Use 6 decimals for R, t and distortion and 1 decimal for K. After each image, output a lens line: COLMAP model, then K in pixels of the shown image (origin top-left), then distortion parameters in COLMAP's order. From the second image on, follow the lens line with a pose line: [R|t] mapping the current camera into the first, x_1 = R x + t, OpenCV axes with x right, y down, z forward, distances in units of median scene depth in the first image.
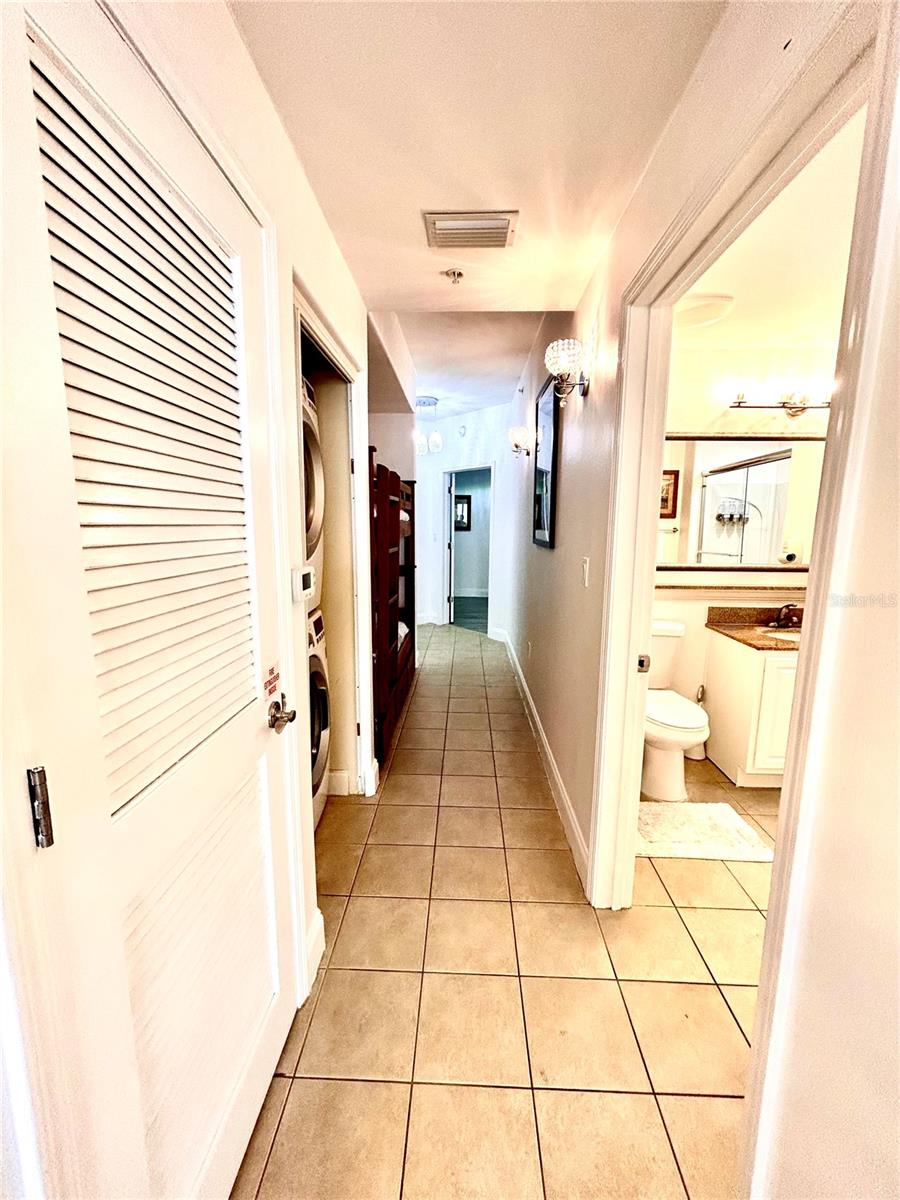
lens RADIAL K [[490.2, 0, 450.6], [0, 490.2, 600.6], [0, 0, 1]] dist [-0.001297, 0.000141]
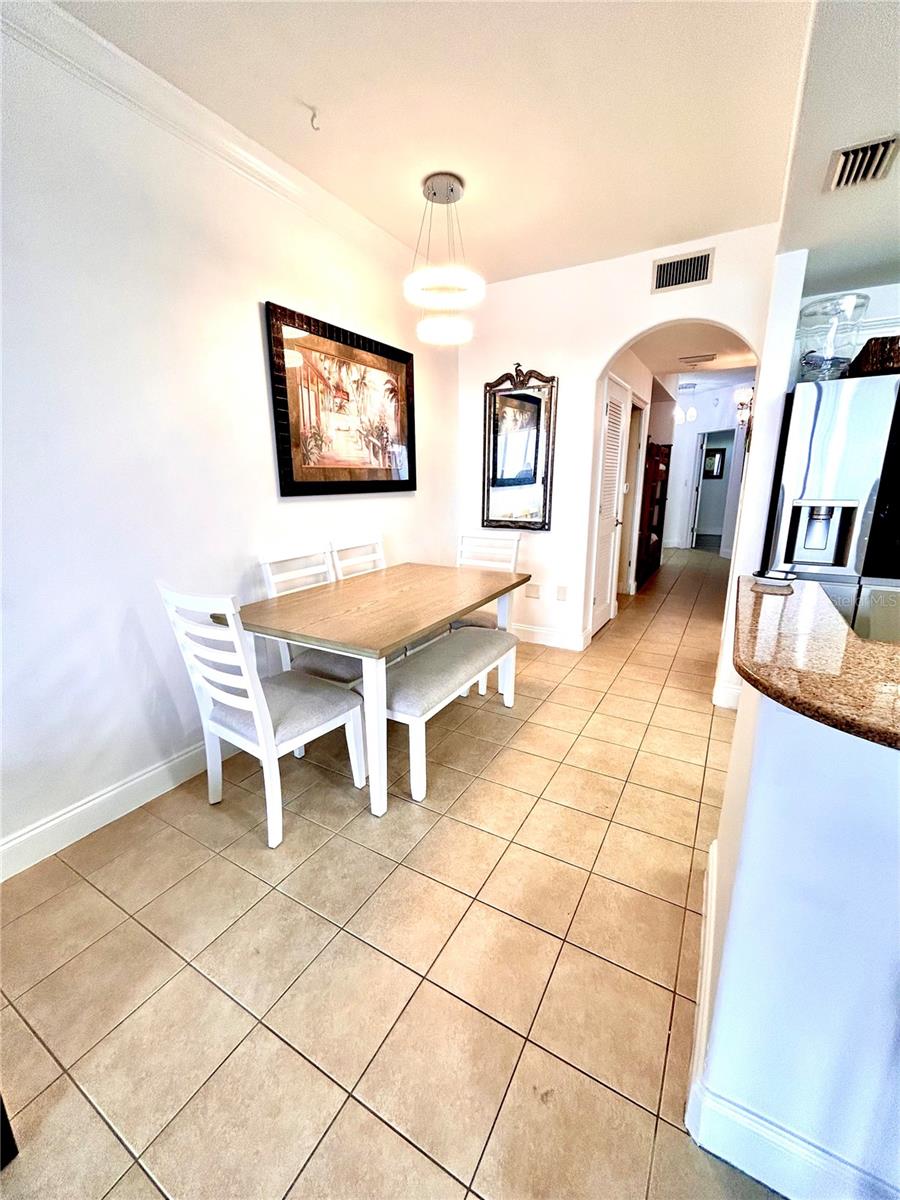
lens RADIAL K [[490.2, 0, 448.5], [0, 490.2, 599.2], [0, 0, 1]] dist [-0.001297, 0.000141]
pose [[0.879139, 0.100167, -0.465920, 0.075011], [-0.059246, 0.993049, 0.101702, 0.126844], [0.472869, -0.061806, 0.878962, -0.715939]]
